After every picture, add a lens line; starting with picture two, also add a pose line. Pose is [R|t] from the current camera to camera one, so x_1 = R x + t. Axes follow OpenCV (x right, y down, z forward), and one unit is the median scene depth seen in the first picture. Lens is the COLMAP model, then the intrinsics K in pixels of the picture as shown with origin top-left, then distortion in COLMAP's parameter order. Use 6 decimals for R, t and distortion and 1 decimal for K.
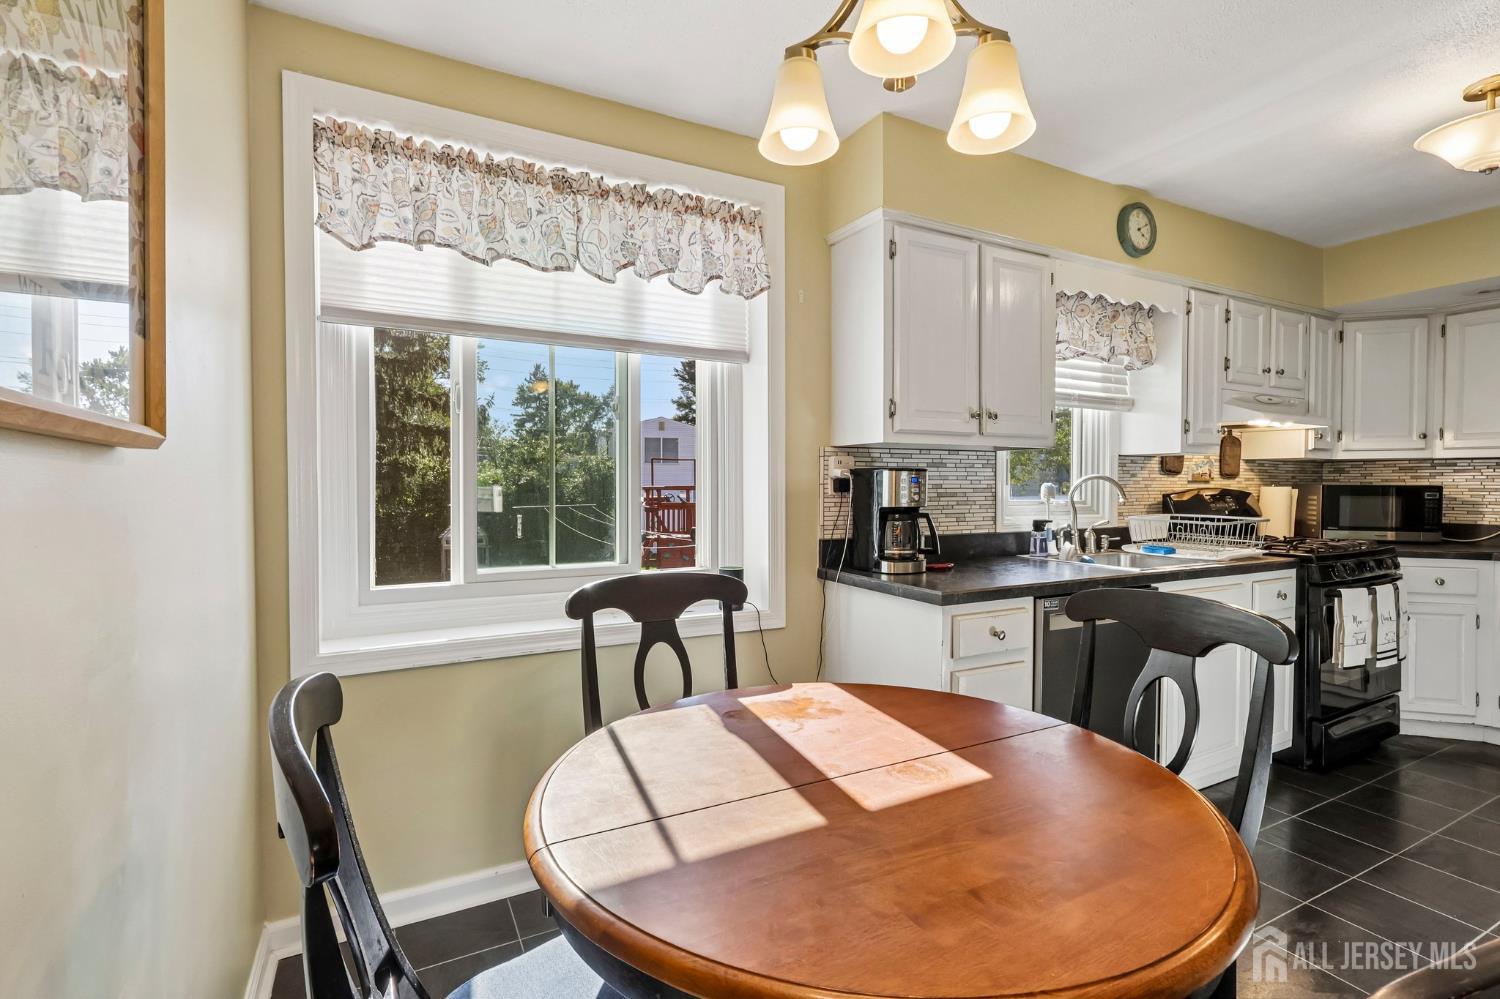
lens RADIAL K [[698.8, 0, 747.7], [0, 698.8, 496.0], [0, 0, 1]] dist [0.001744, 0.001610]
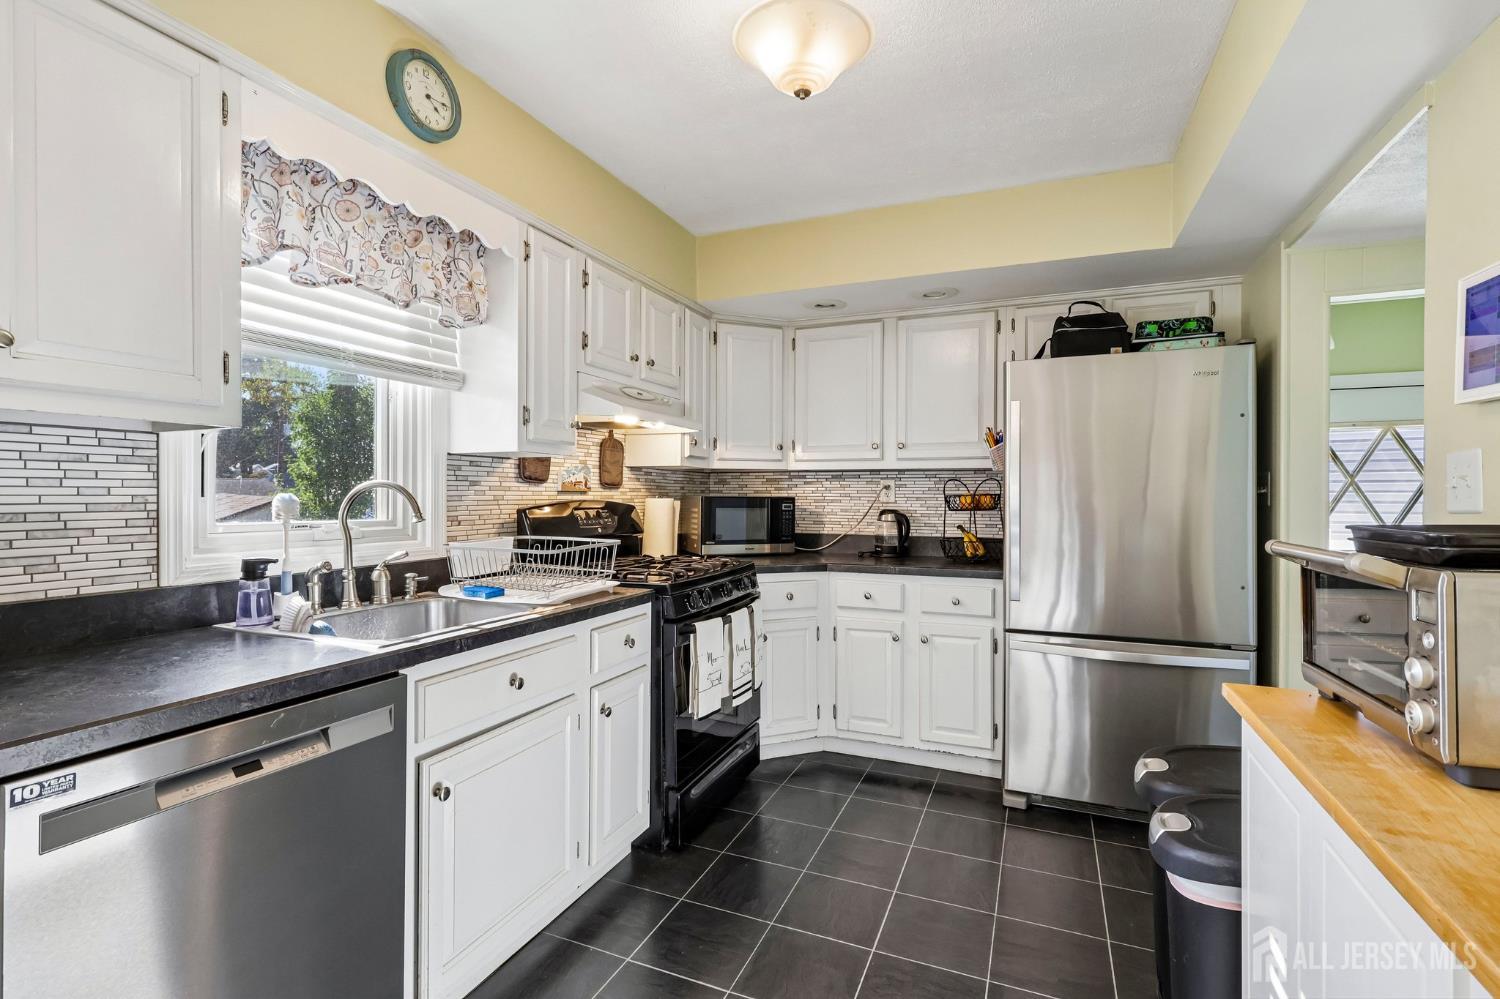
lens RADIAL K [[698.8, 0, 746.8], [0, 698.8, 495.6], [0, 0, 1]] dist [0.001744, 0.001610]
pose [[0.779597, 0.000476, 0.626281, 0.336359], [0.009284, 0.999881, -0.012317, -0.005509], [-0.626212, 0.015417, 0.779500, 0.283129]]
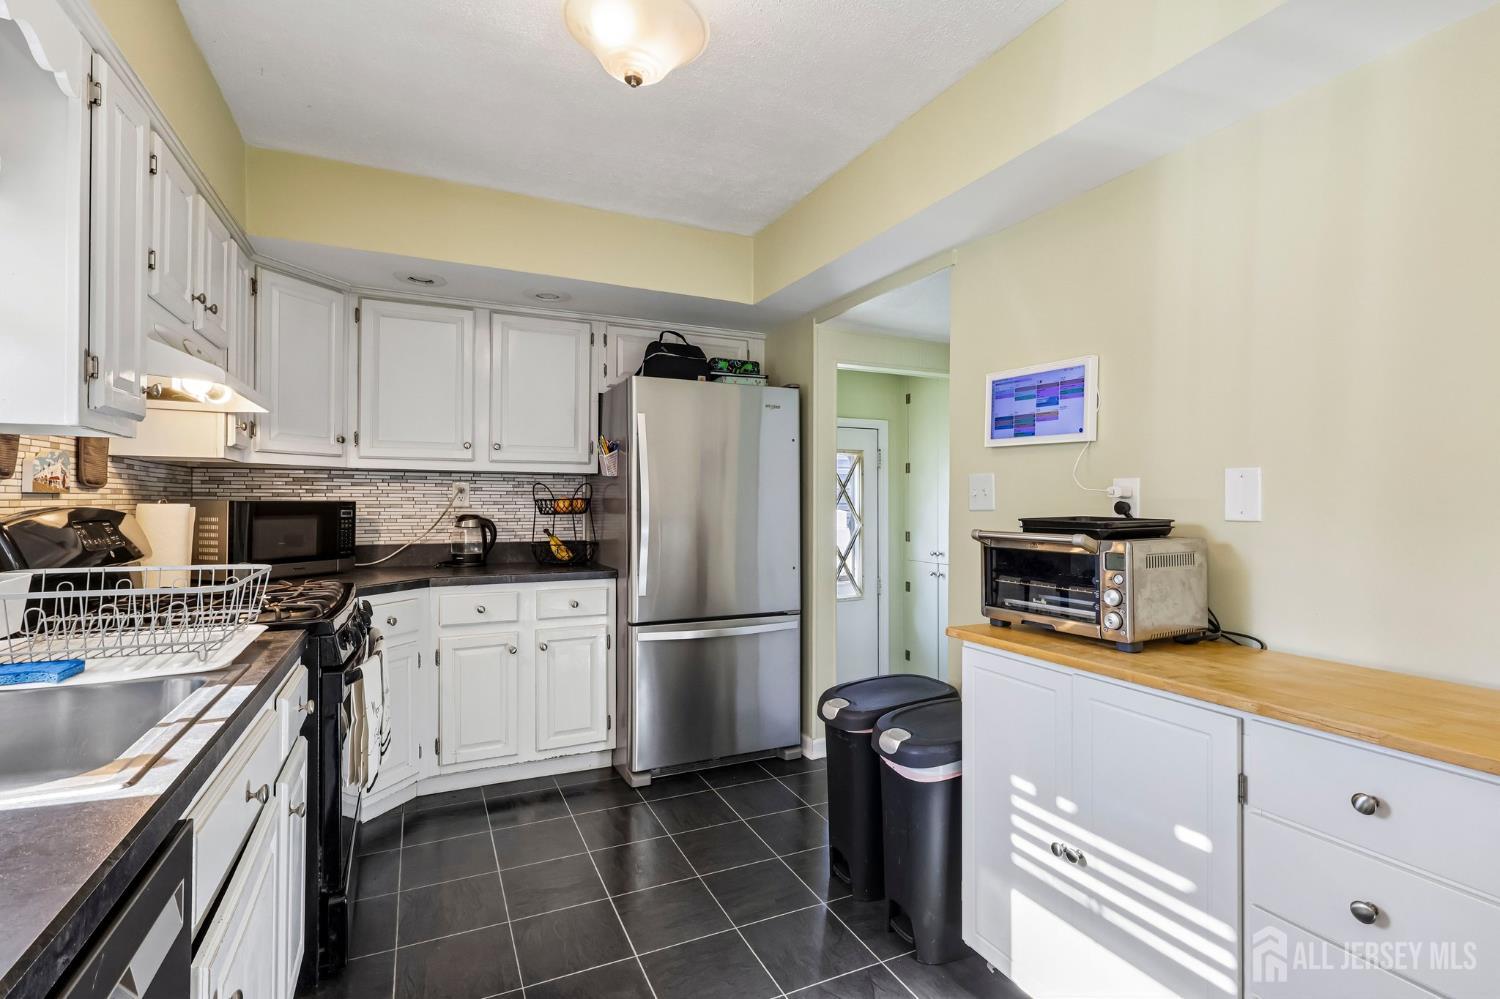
lens RADIAL K [[698.8, 0, 749.2], [0, 698.8, 495.2], [0, 0, 1]] dist [0.001744, 0.001610]
pose [[0.051187, 0.005454, 0.998674, 0.206730], [0.014591, 0.999874, -0.006209, -0.011198], [-0.998583, 0.014889, 0.051101, 0.545258]]
